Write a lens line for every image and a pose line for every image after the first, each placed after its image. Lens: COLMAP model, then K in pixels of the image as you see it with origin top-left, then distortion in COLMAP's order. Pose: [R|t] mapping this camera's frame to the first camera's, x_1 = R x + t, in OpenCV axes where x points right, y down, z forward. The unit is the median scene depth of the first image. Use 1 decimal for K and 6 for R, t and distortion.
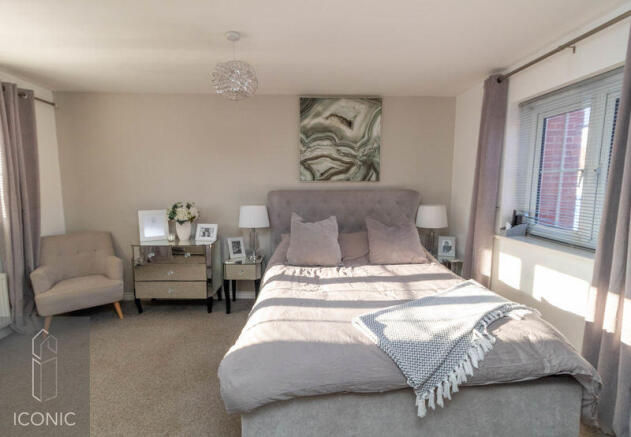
lens RADIAL K [[297.5, 0, 313.6], [0, 297.5, 217.0], [0, 0, 1]] dist [0.011383, 0.000343]
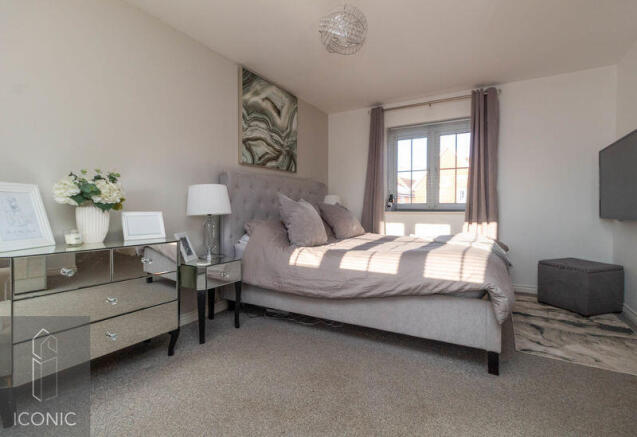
lens RADIAL K [[300.4, 0, 327.9], [0, 300.4, 212.8], [0, 0, 1]] dist [0.011383, 0.000343]
pose [[0.537483, -0.010847, 0.843205, -0.658298], [0.097099, 0.994063, -0.049107, 0.090907], [-0.837665, 0.108269, 0.535345, 0.360282]]
